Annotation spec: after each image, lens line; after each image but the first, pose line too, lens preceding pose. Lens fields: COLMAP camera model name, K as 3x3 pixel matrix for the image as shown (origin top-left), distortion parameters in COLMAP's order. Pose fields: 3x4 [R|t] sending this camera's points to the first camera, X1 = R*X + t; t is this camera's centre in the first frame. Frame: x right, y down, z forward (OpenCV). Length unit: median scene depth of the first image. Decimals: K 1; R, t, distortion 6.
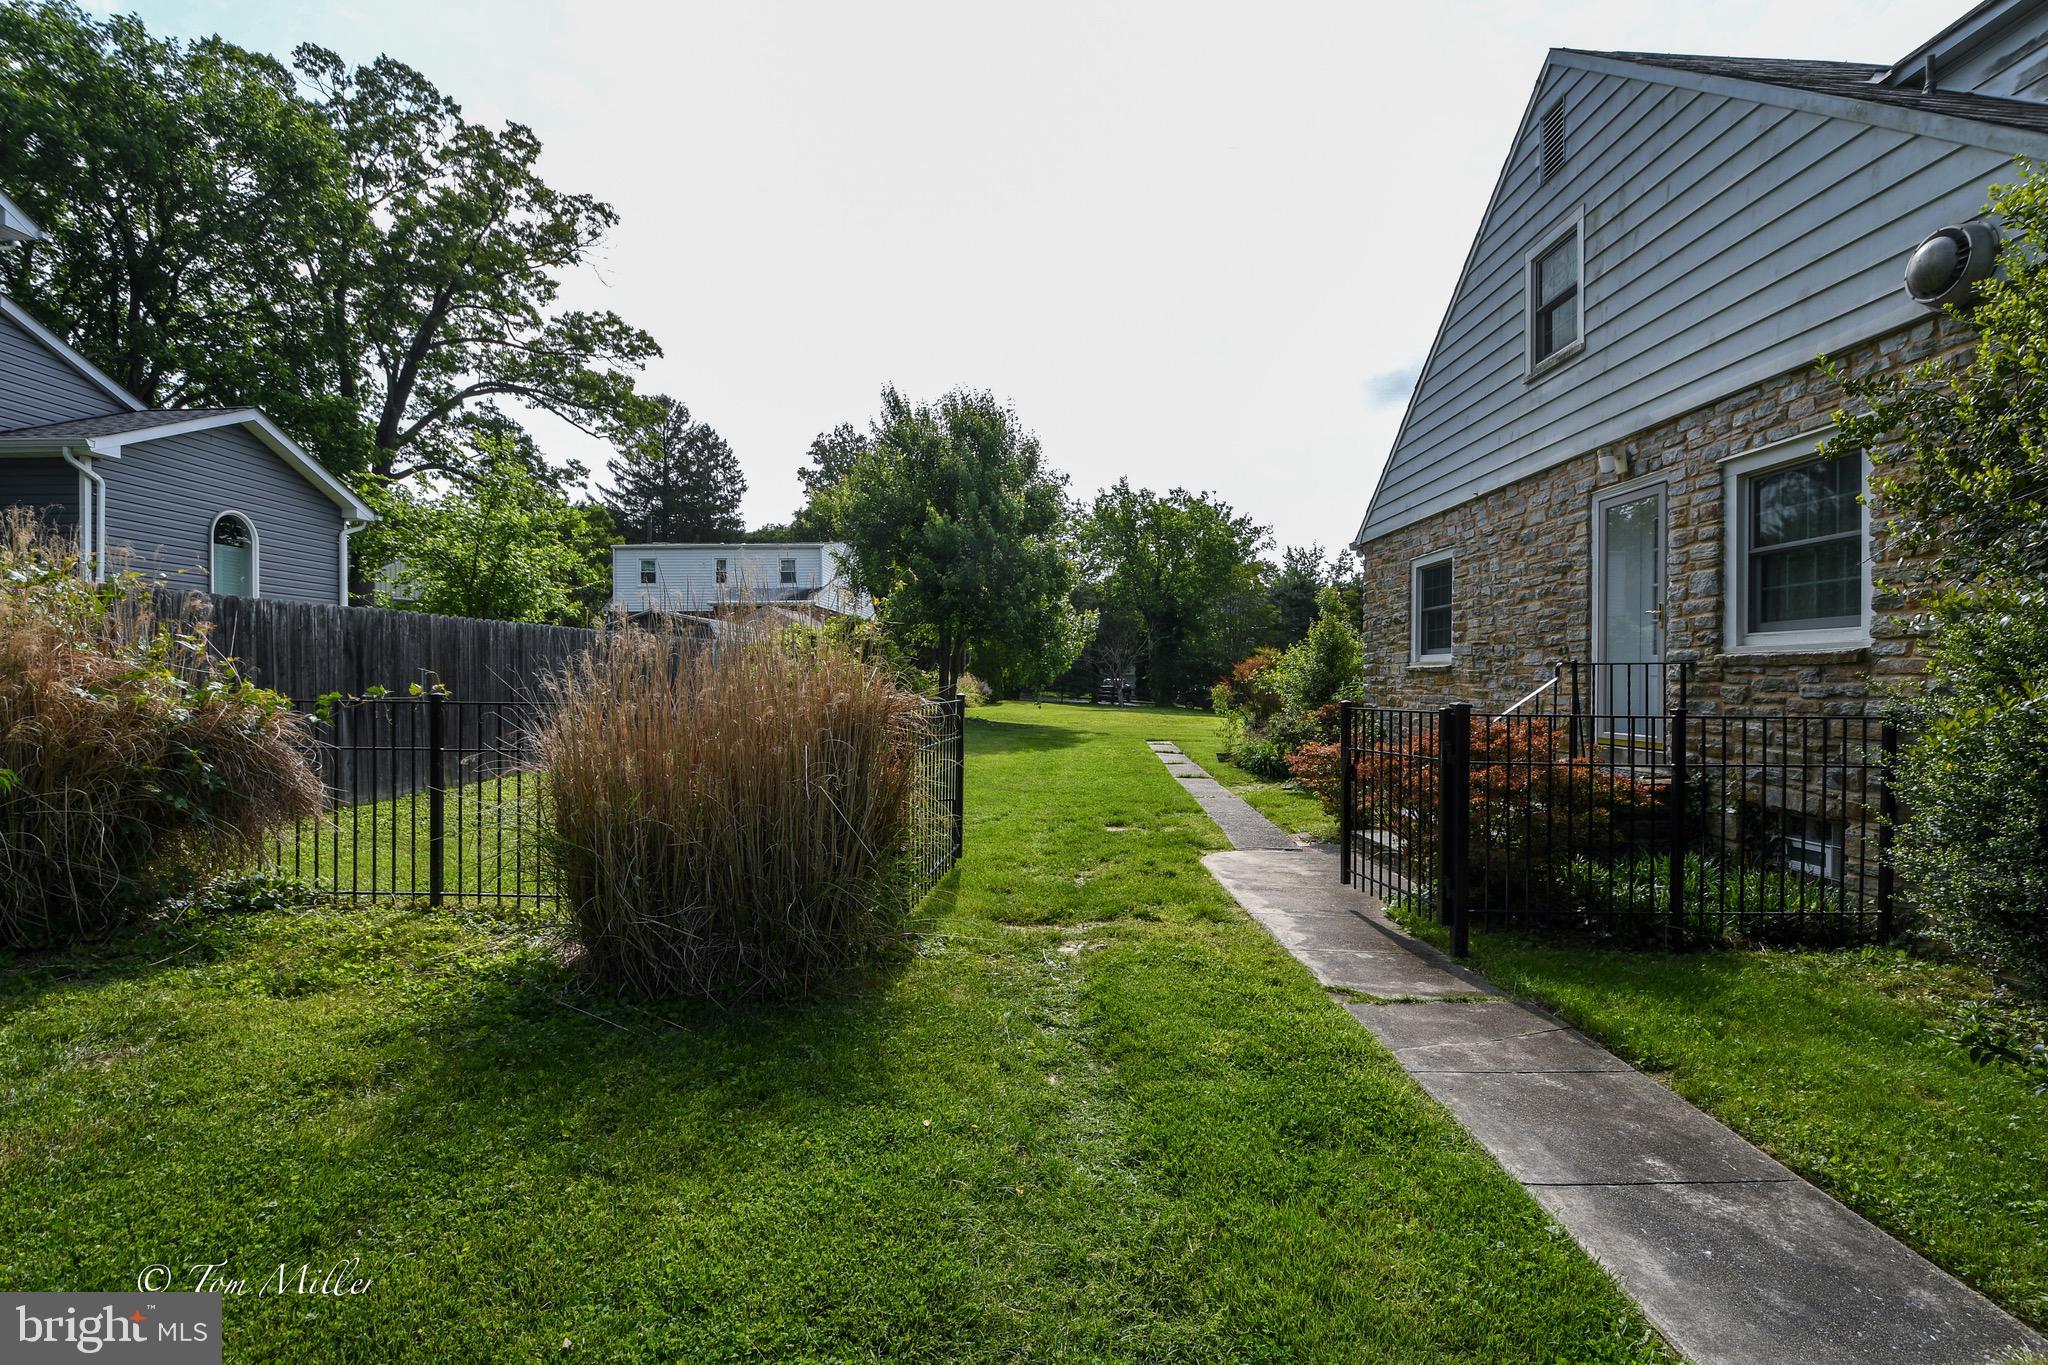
lens RADIAL K [[920.8, 0, 1024.0], [0, 920.8, 682.5], [0, 0, 1]] dist [0.001354, -0.019036]
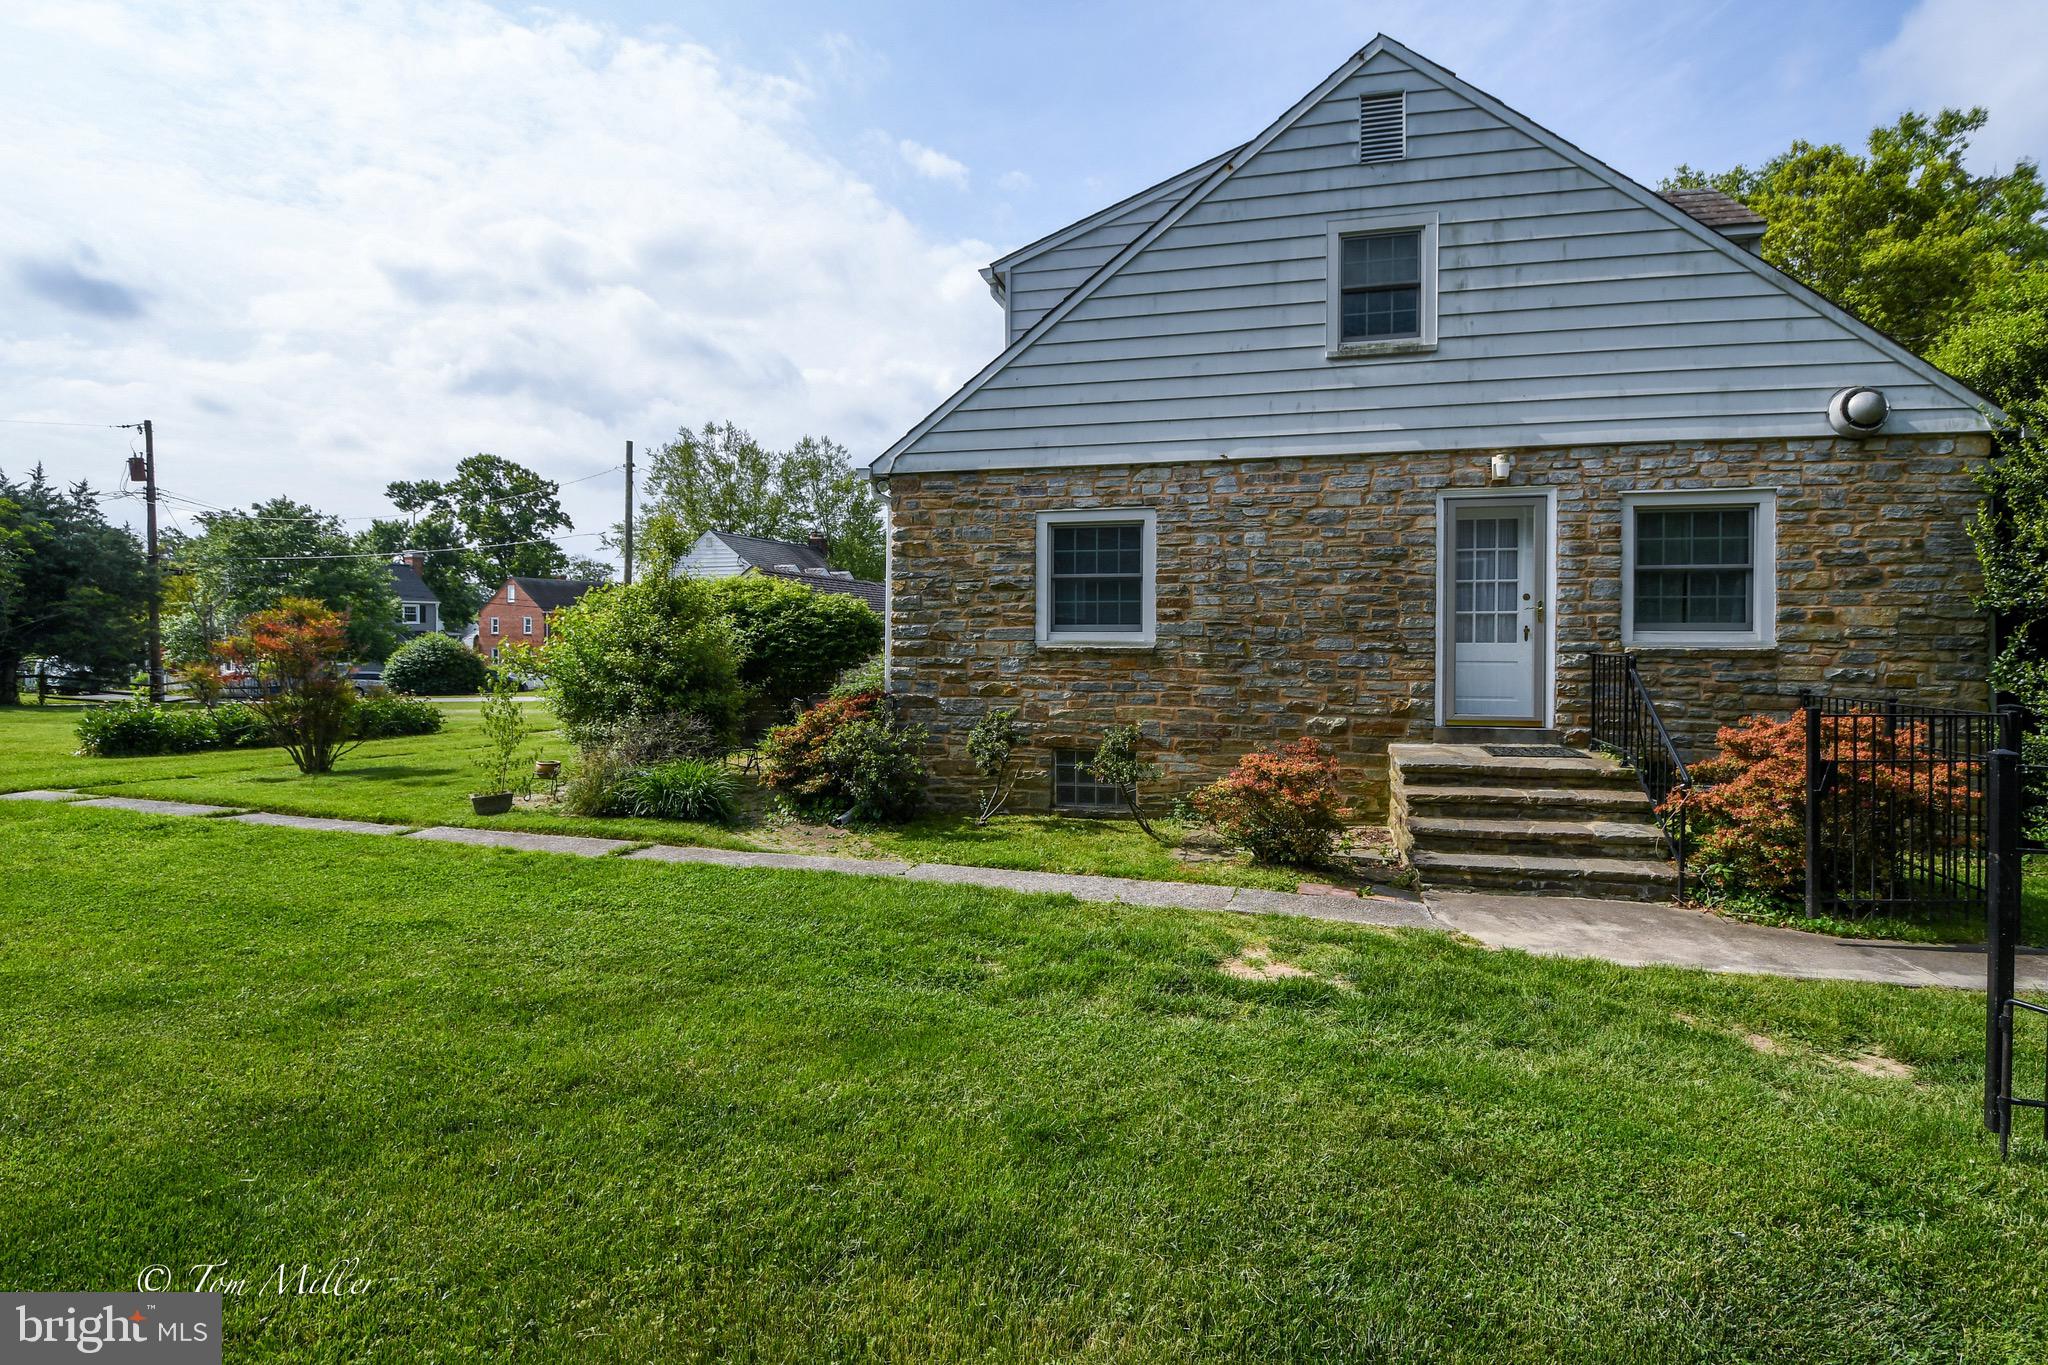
lens RADIAL K [[920.8, 0, 1024.0], [0, 920.8, 682.5], [0, 0, 1]] dist [0.001354, -0.019036]
pose [[0.237789, 0.003793, 0.971309, -0.621916], [-0.010454, 0.999944, -0.001346, 0.026653], [-0.971261, -0.009834, 0.237815, 1.433826]]
